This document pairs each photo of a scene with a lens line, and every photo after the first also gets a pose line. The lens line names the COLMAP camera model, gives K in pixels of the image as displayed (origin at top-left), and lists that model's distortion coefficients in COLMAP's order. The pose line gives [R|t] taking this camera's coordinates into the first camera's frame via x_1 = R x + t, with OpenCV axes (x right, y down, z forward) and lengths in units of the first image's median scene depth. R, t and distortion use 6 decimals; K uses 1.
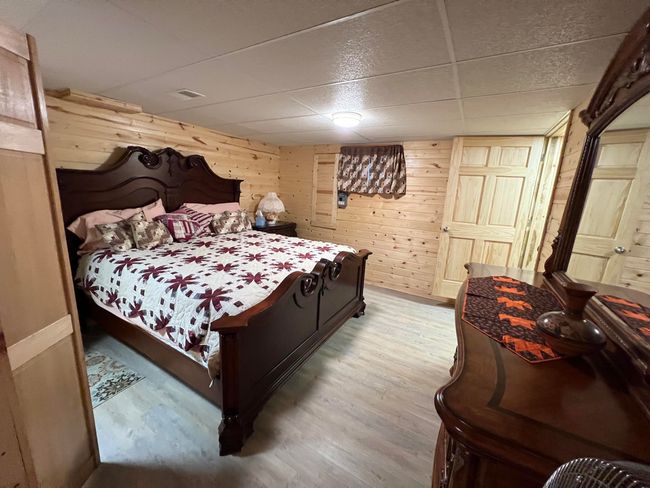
lens RADIAL K [[260.1, 0, 323.7], [0, 260.1, 244.6], [0, 0, 1]] dist [-0.007068, 0.000042]
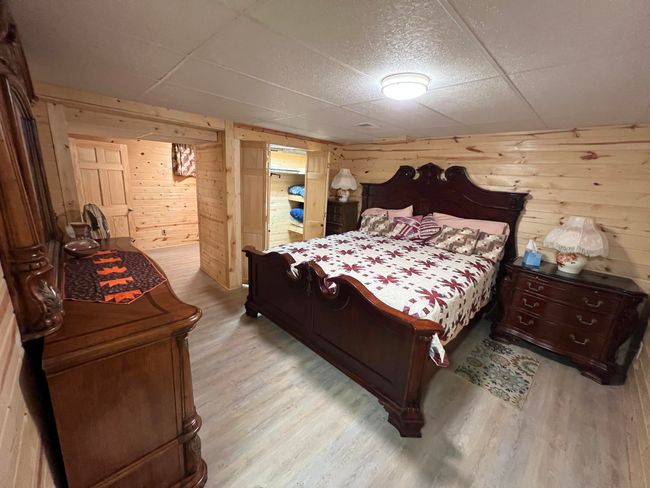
lens RADIAL K [[260.1, 0, 322.8], [0, 260.1, 243.7], [0, 0, 1]] dist [-0.007068, 0.000042]
pose [[-0.266397, 0.175019, -0.947840, 0.878010], [-0.271106, 0.930070, 0.247934, -0.252110], [0.924951, 0.323014, -0.200319, 1.162275]]
